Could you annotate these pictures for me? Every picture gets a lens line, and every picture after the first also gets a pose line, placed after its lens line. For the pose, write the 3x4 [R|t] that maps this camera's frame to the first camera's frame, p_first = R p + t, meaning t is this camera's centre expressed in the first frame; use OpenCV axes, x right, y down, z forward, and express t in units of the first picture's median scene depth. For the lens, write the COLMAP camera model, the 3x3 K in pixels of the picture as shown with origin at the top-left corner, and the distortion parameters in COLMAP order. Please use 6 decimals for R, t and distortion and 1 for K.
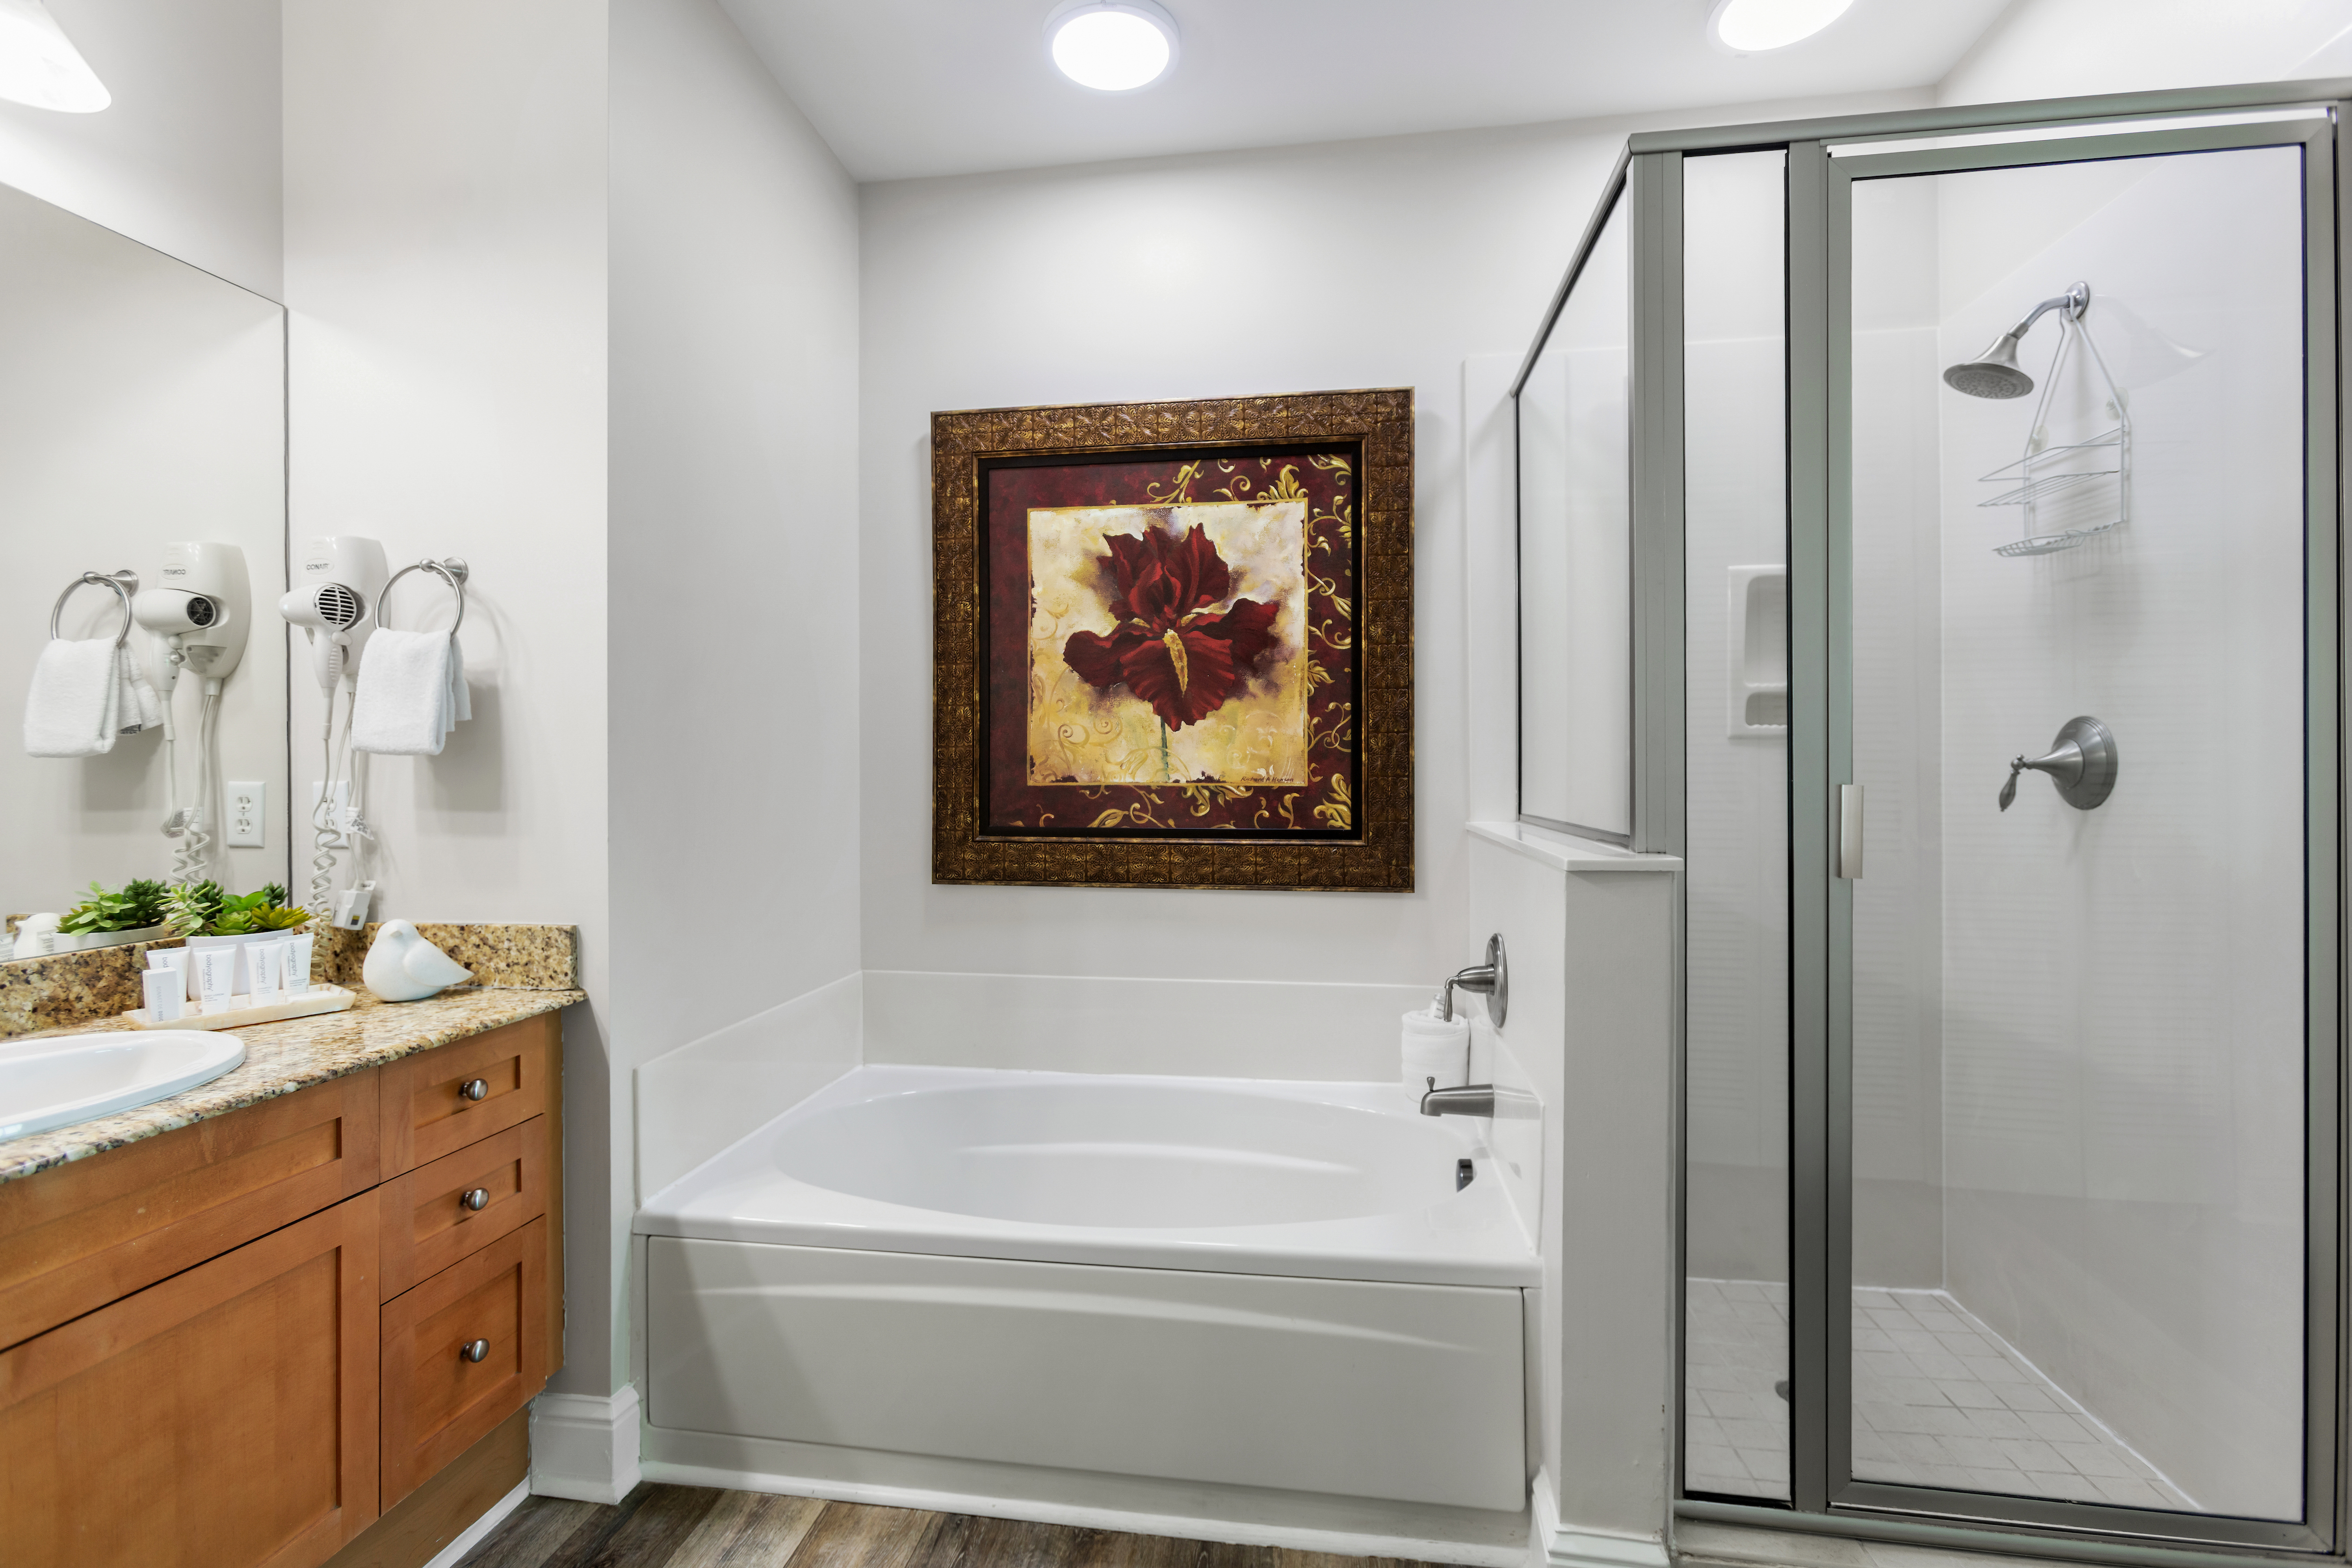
lens RADIAL K [[1064.7, 0, 1170.5], [0, 1064.7, 775.9], [0, 0, 1]] dist [-0.005564, 0.003124]
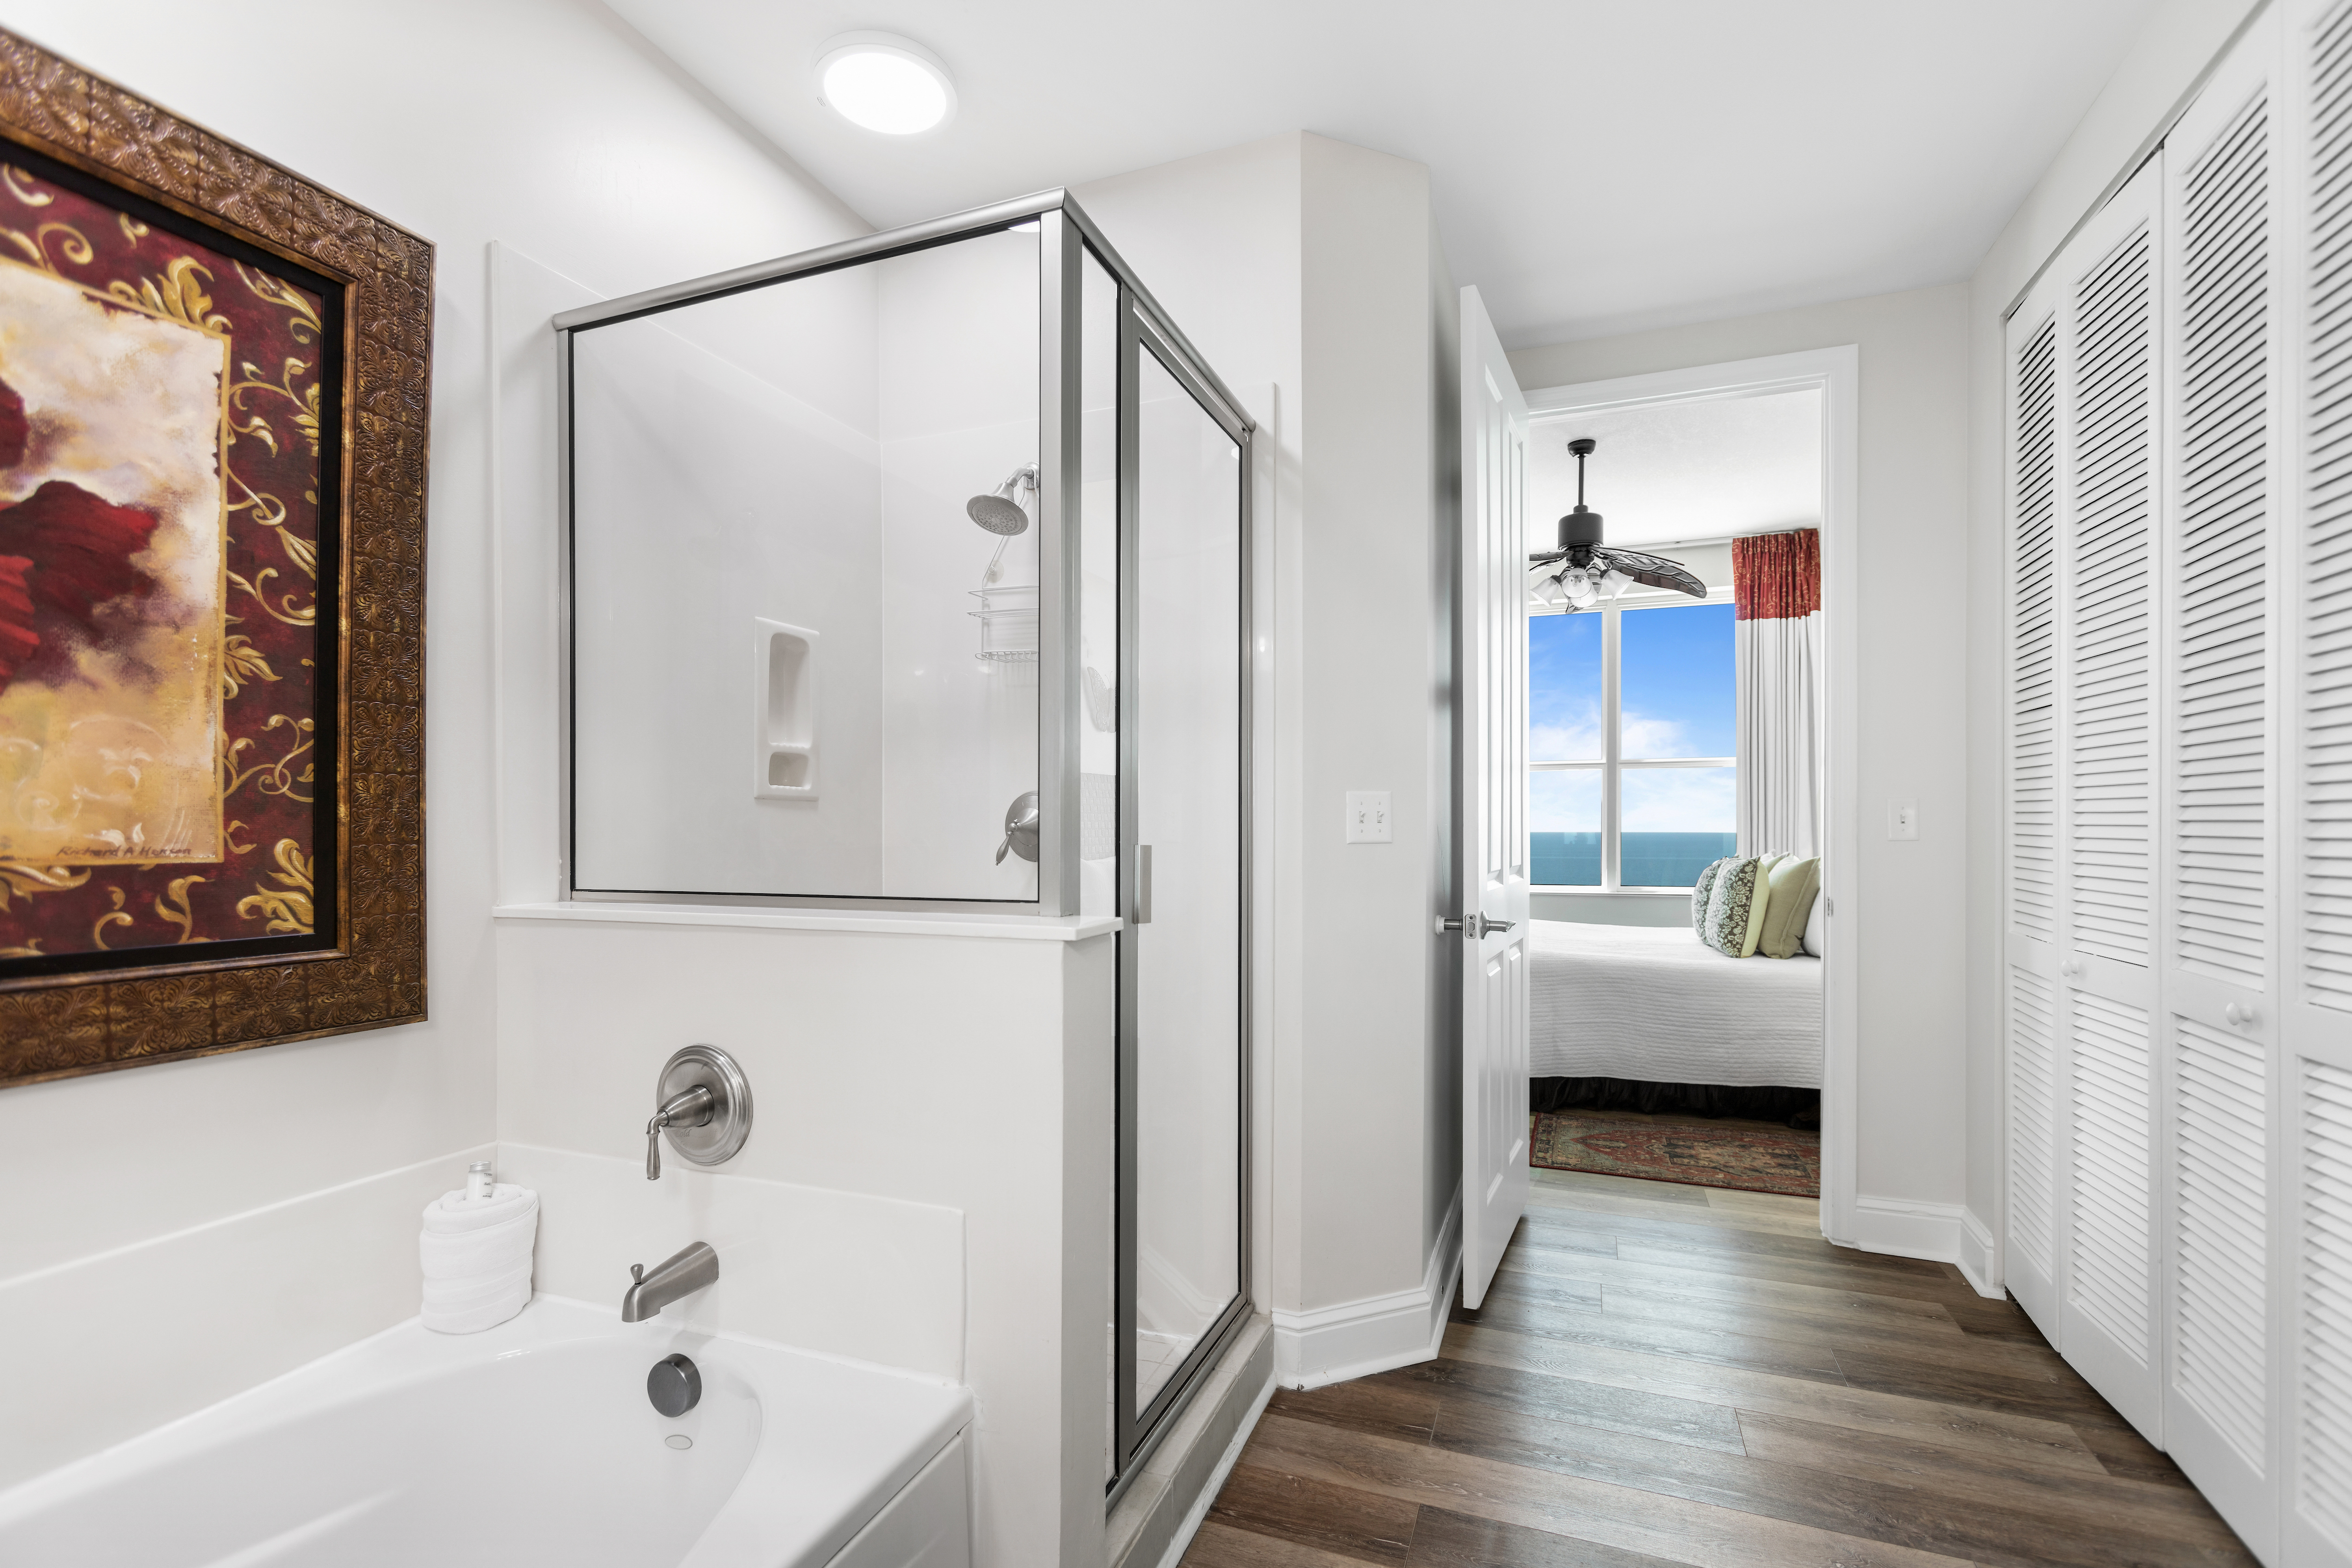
lens RADIAL K [[1064.7, 0, 1184.5], [0, 1064.7, 839.3], [0, 0, 1]] dist [-0.005564, 0.003124]
pose [[0.215981, -0.010537, 0.976341, -0.301032], [0.000589, 0.999943, 0.010662, -0.007787], [-0.976397, -0.001727, 0.215975, 0.399545]]
